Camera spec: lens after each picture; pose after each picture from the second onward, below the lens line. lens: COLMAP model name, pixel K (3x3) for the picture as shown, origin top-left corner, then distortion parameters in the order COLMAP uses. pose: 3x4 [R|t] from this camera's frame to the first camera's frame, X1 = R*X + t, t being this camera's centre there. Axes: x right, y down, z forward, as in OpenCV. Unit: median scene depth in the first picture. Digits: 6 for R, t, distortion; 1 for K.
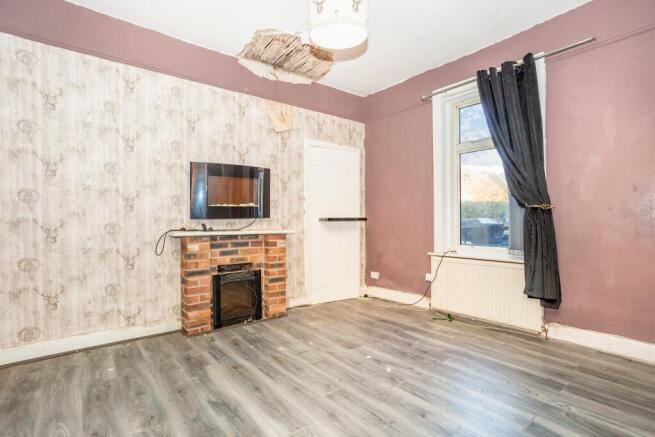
lens RADIAL K [[319.3, 0, 325.1], [0, 319.3, 213.9], [0, 0, 1]] dist [-0.045934, 0.026246]
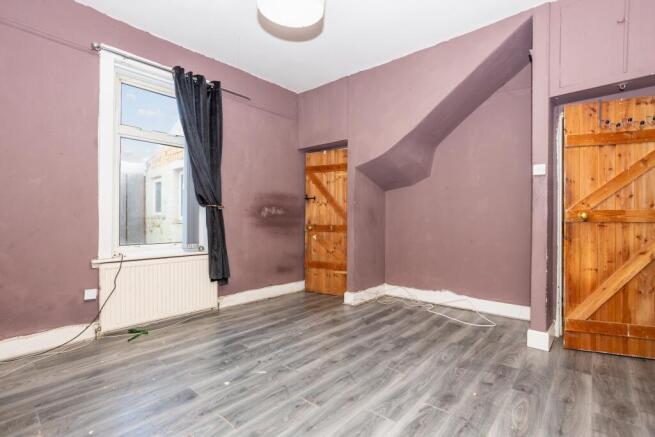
lens RADIAL K [[319.3, 0, 325.1], [0, 319.3, 213.9], [0, 0, 1]] dist [-0.045934, 0.026246]
pose [[-0.186009, 0.016705, 0.982406, -0.649528], [-0.026471, 0.999407, -0.022006, 0.022463], [-0.982191, -0.030098, -0.185456, 0.826704]]
